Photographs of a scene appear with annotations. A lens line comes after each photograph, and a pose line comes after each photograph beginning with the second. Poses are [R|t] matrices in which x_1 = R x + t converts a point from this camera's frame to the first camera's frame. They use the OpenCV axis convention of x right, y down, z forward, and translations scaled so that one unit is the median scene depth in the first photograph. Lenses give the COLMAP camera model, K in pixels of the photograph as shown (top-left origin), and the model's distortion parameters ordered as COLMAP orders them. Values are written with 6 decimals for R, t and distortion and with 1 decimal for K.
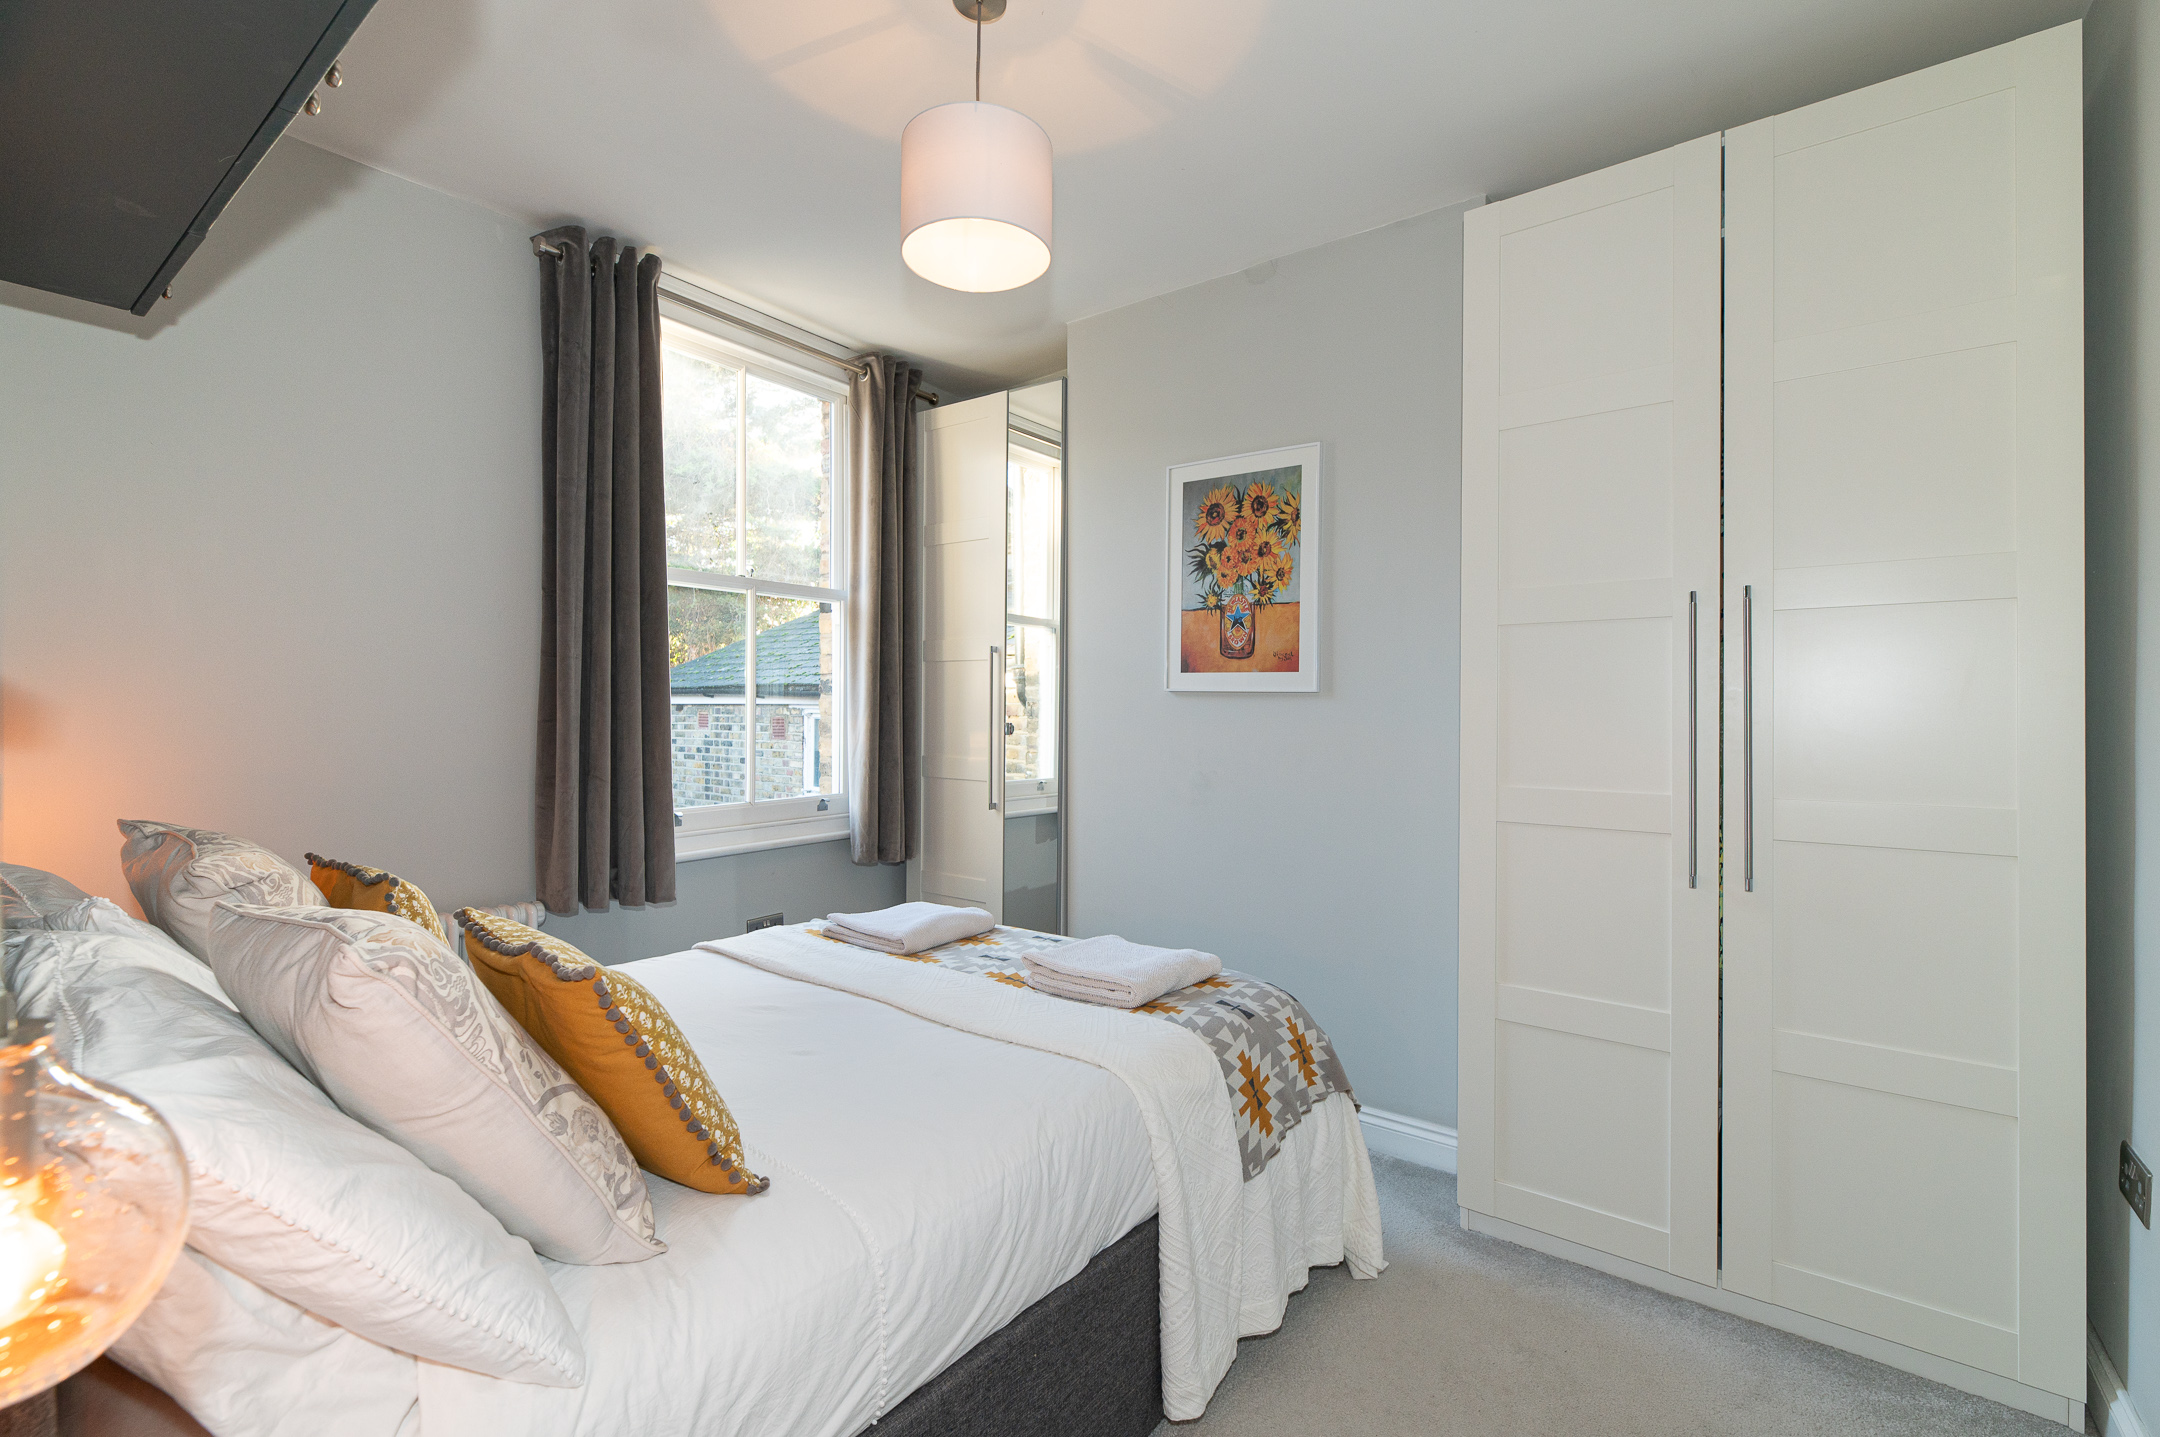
lens RADIAL K [[939.2, 0, 1075.8], [0, 939.2, 713.0], [0, 0, 1]] dist [-0.000444, -0.000741]
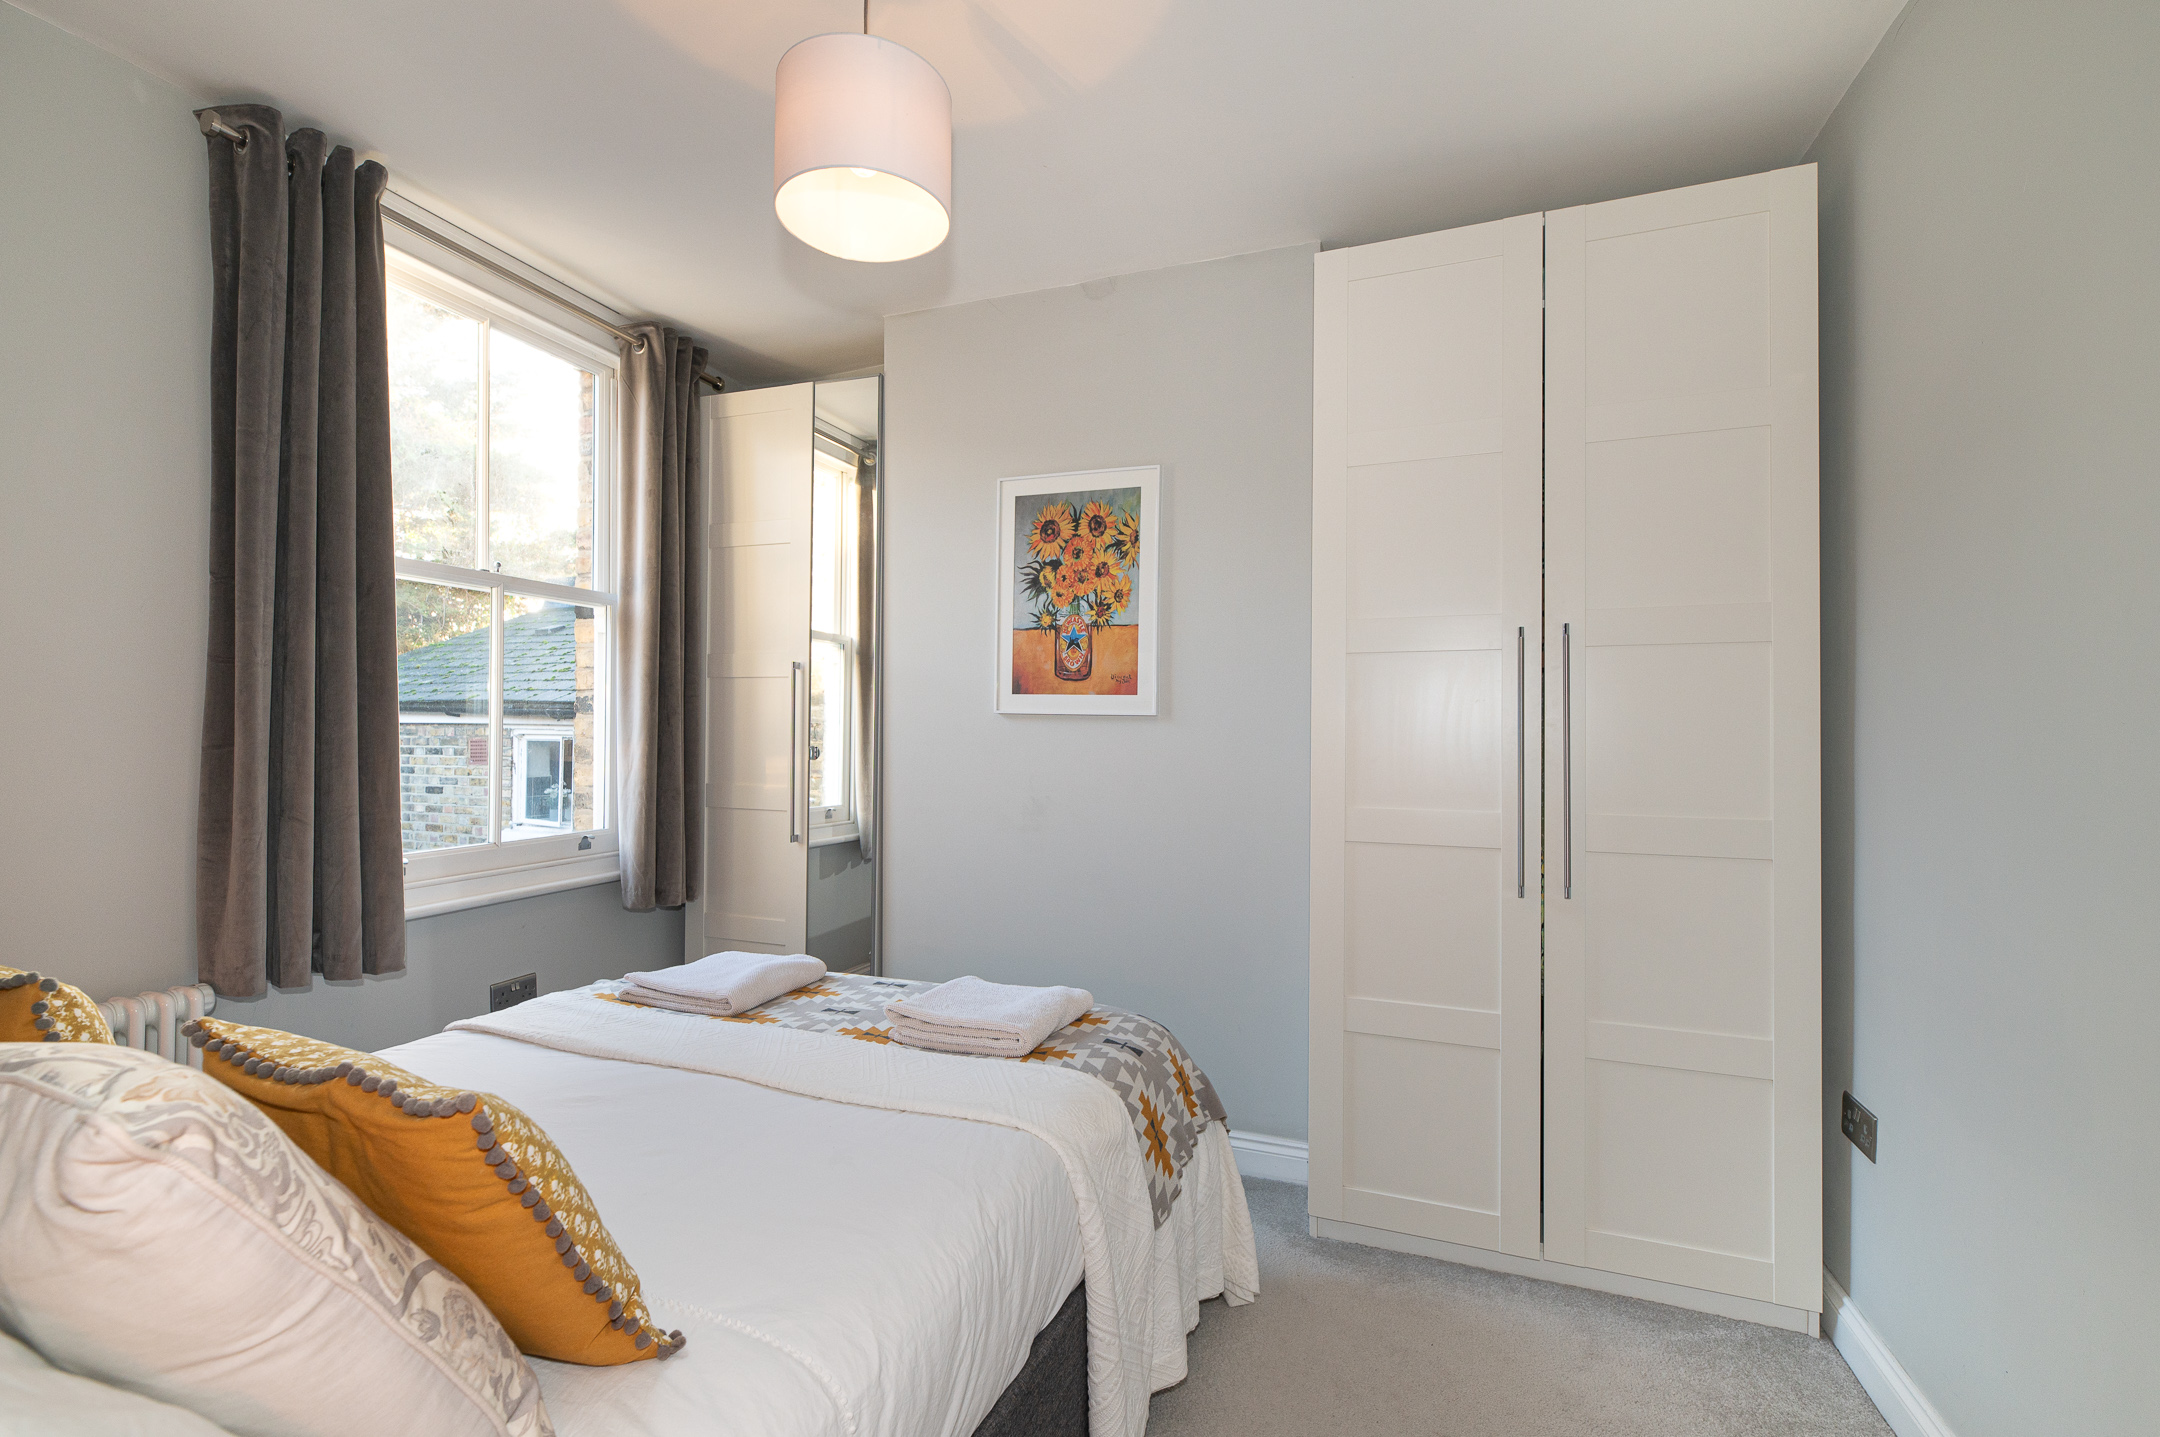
lens RADIAL K [[939.2, 0, 1081.1], [0, 939.2, 730.7], [0, 0, 1]] dist [-0.000444, -0.000741]
pose [[0.958746, 0.002311, 0.284255, -0.098325], [-0.001424, 0.999993, -0.003329, -0.002614], [-0.284261, 0.002787, 0.958743, 0.063362]]
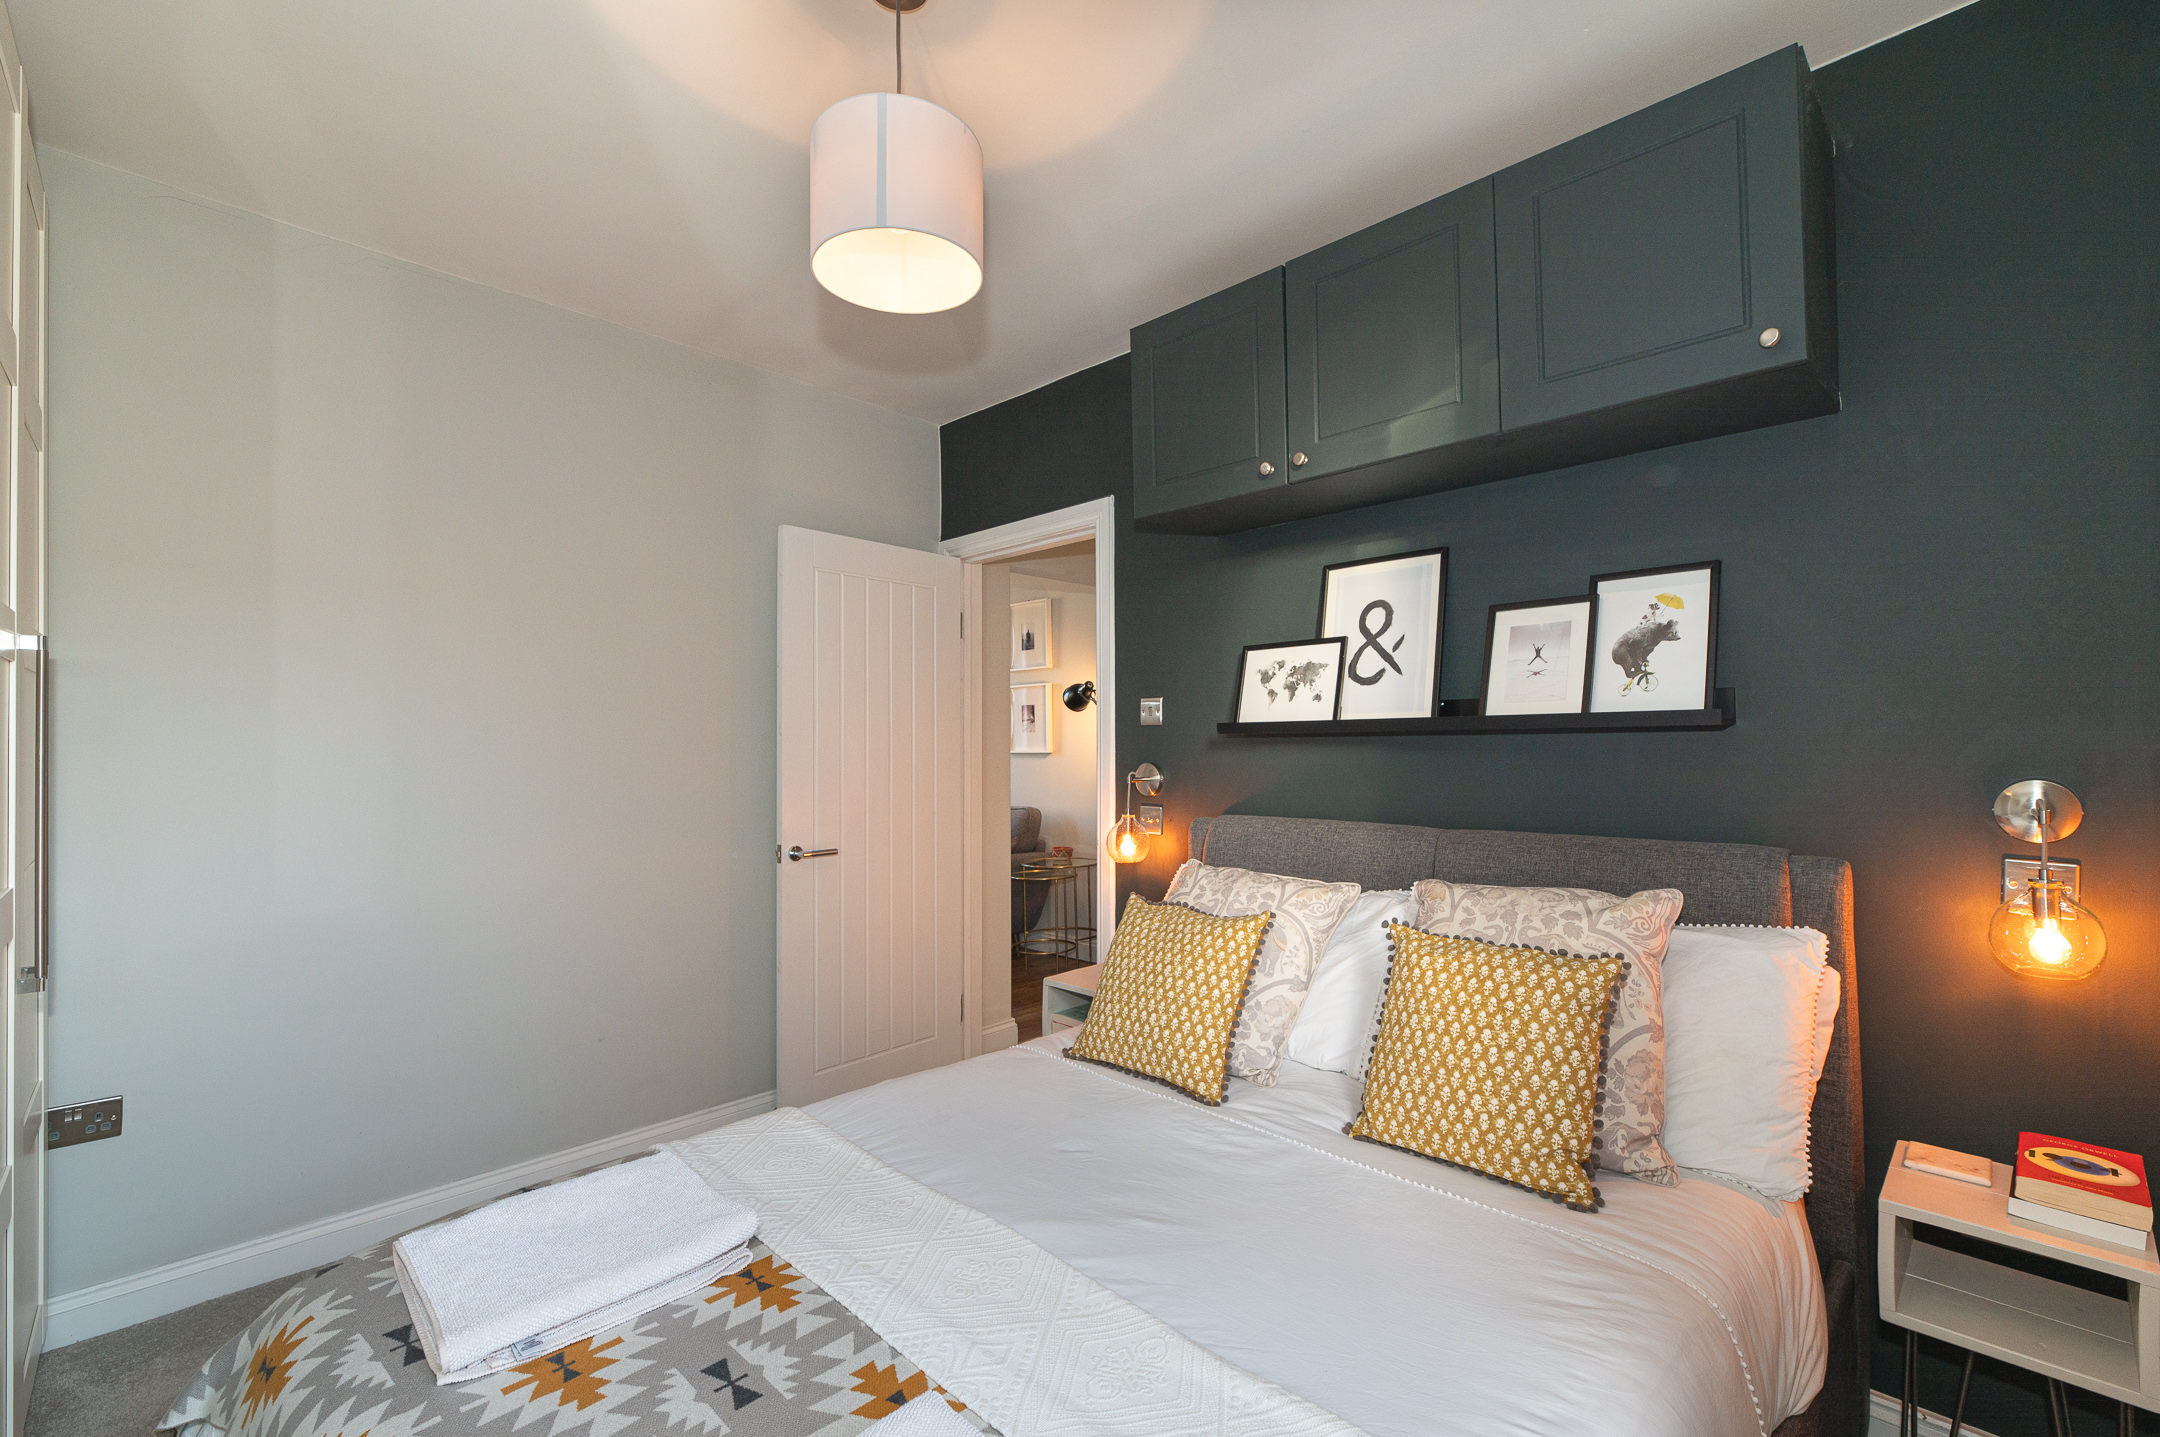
lens RADIAL K [[939.2, 0, 1083.4], [0, 939.2, 730.0], [0, 0, 1]] dist [-0.000444, -0.000741]
pose [[-0.991078, -0.008389, 0.133017, -0.244929], [-0.009356, 0.999934, -0.006649, -0.032111], [-0.132952, -0.007834, -0.991091, 1.140061]]
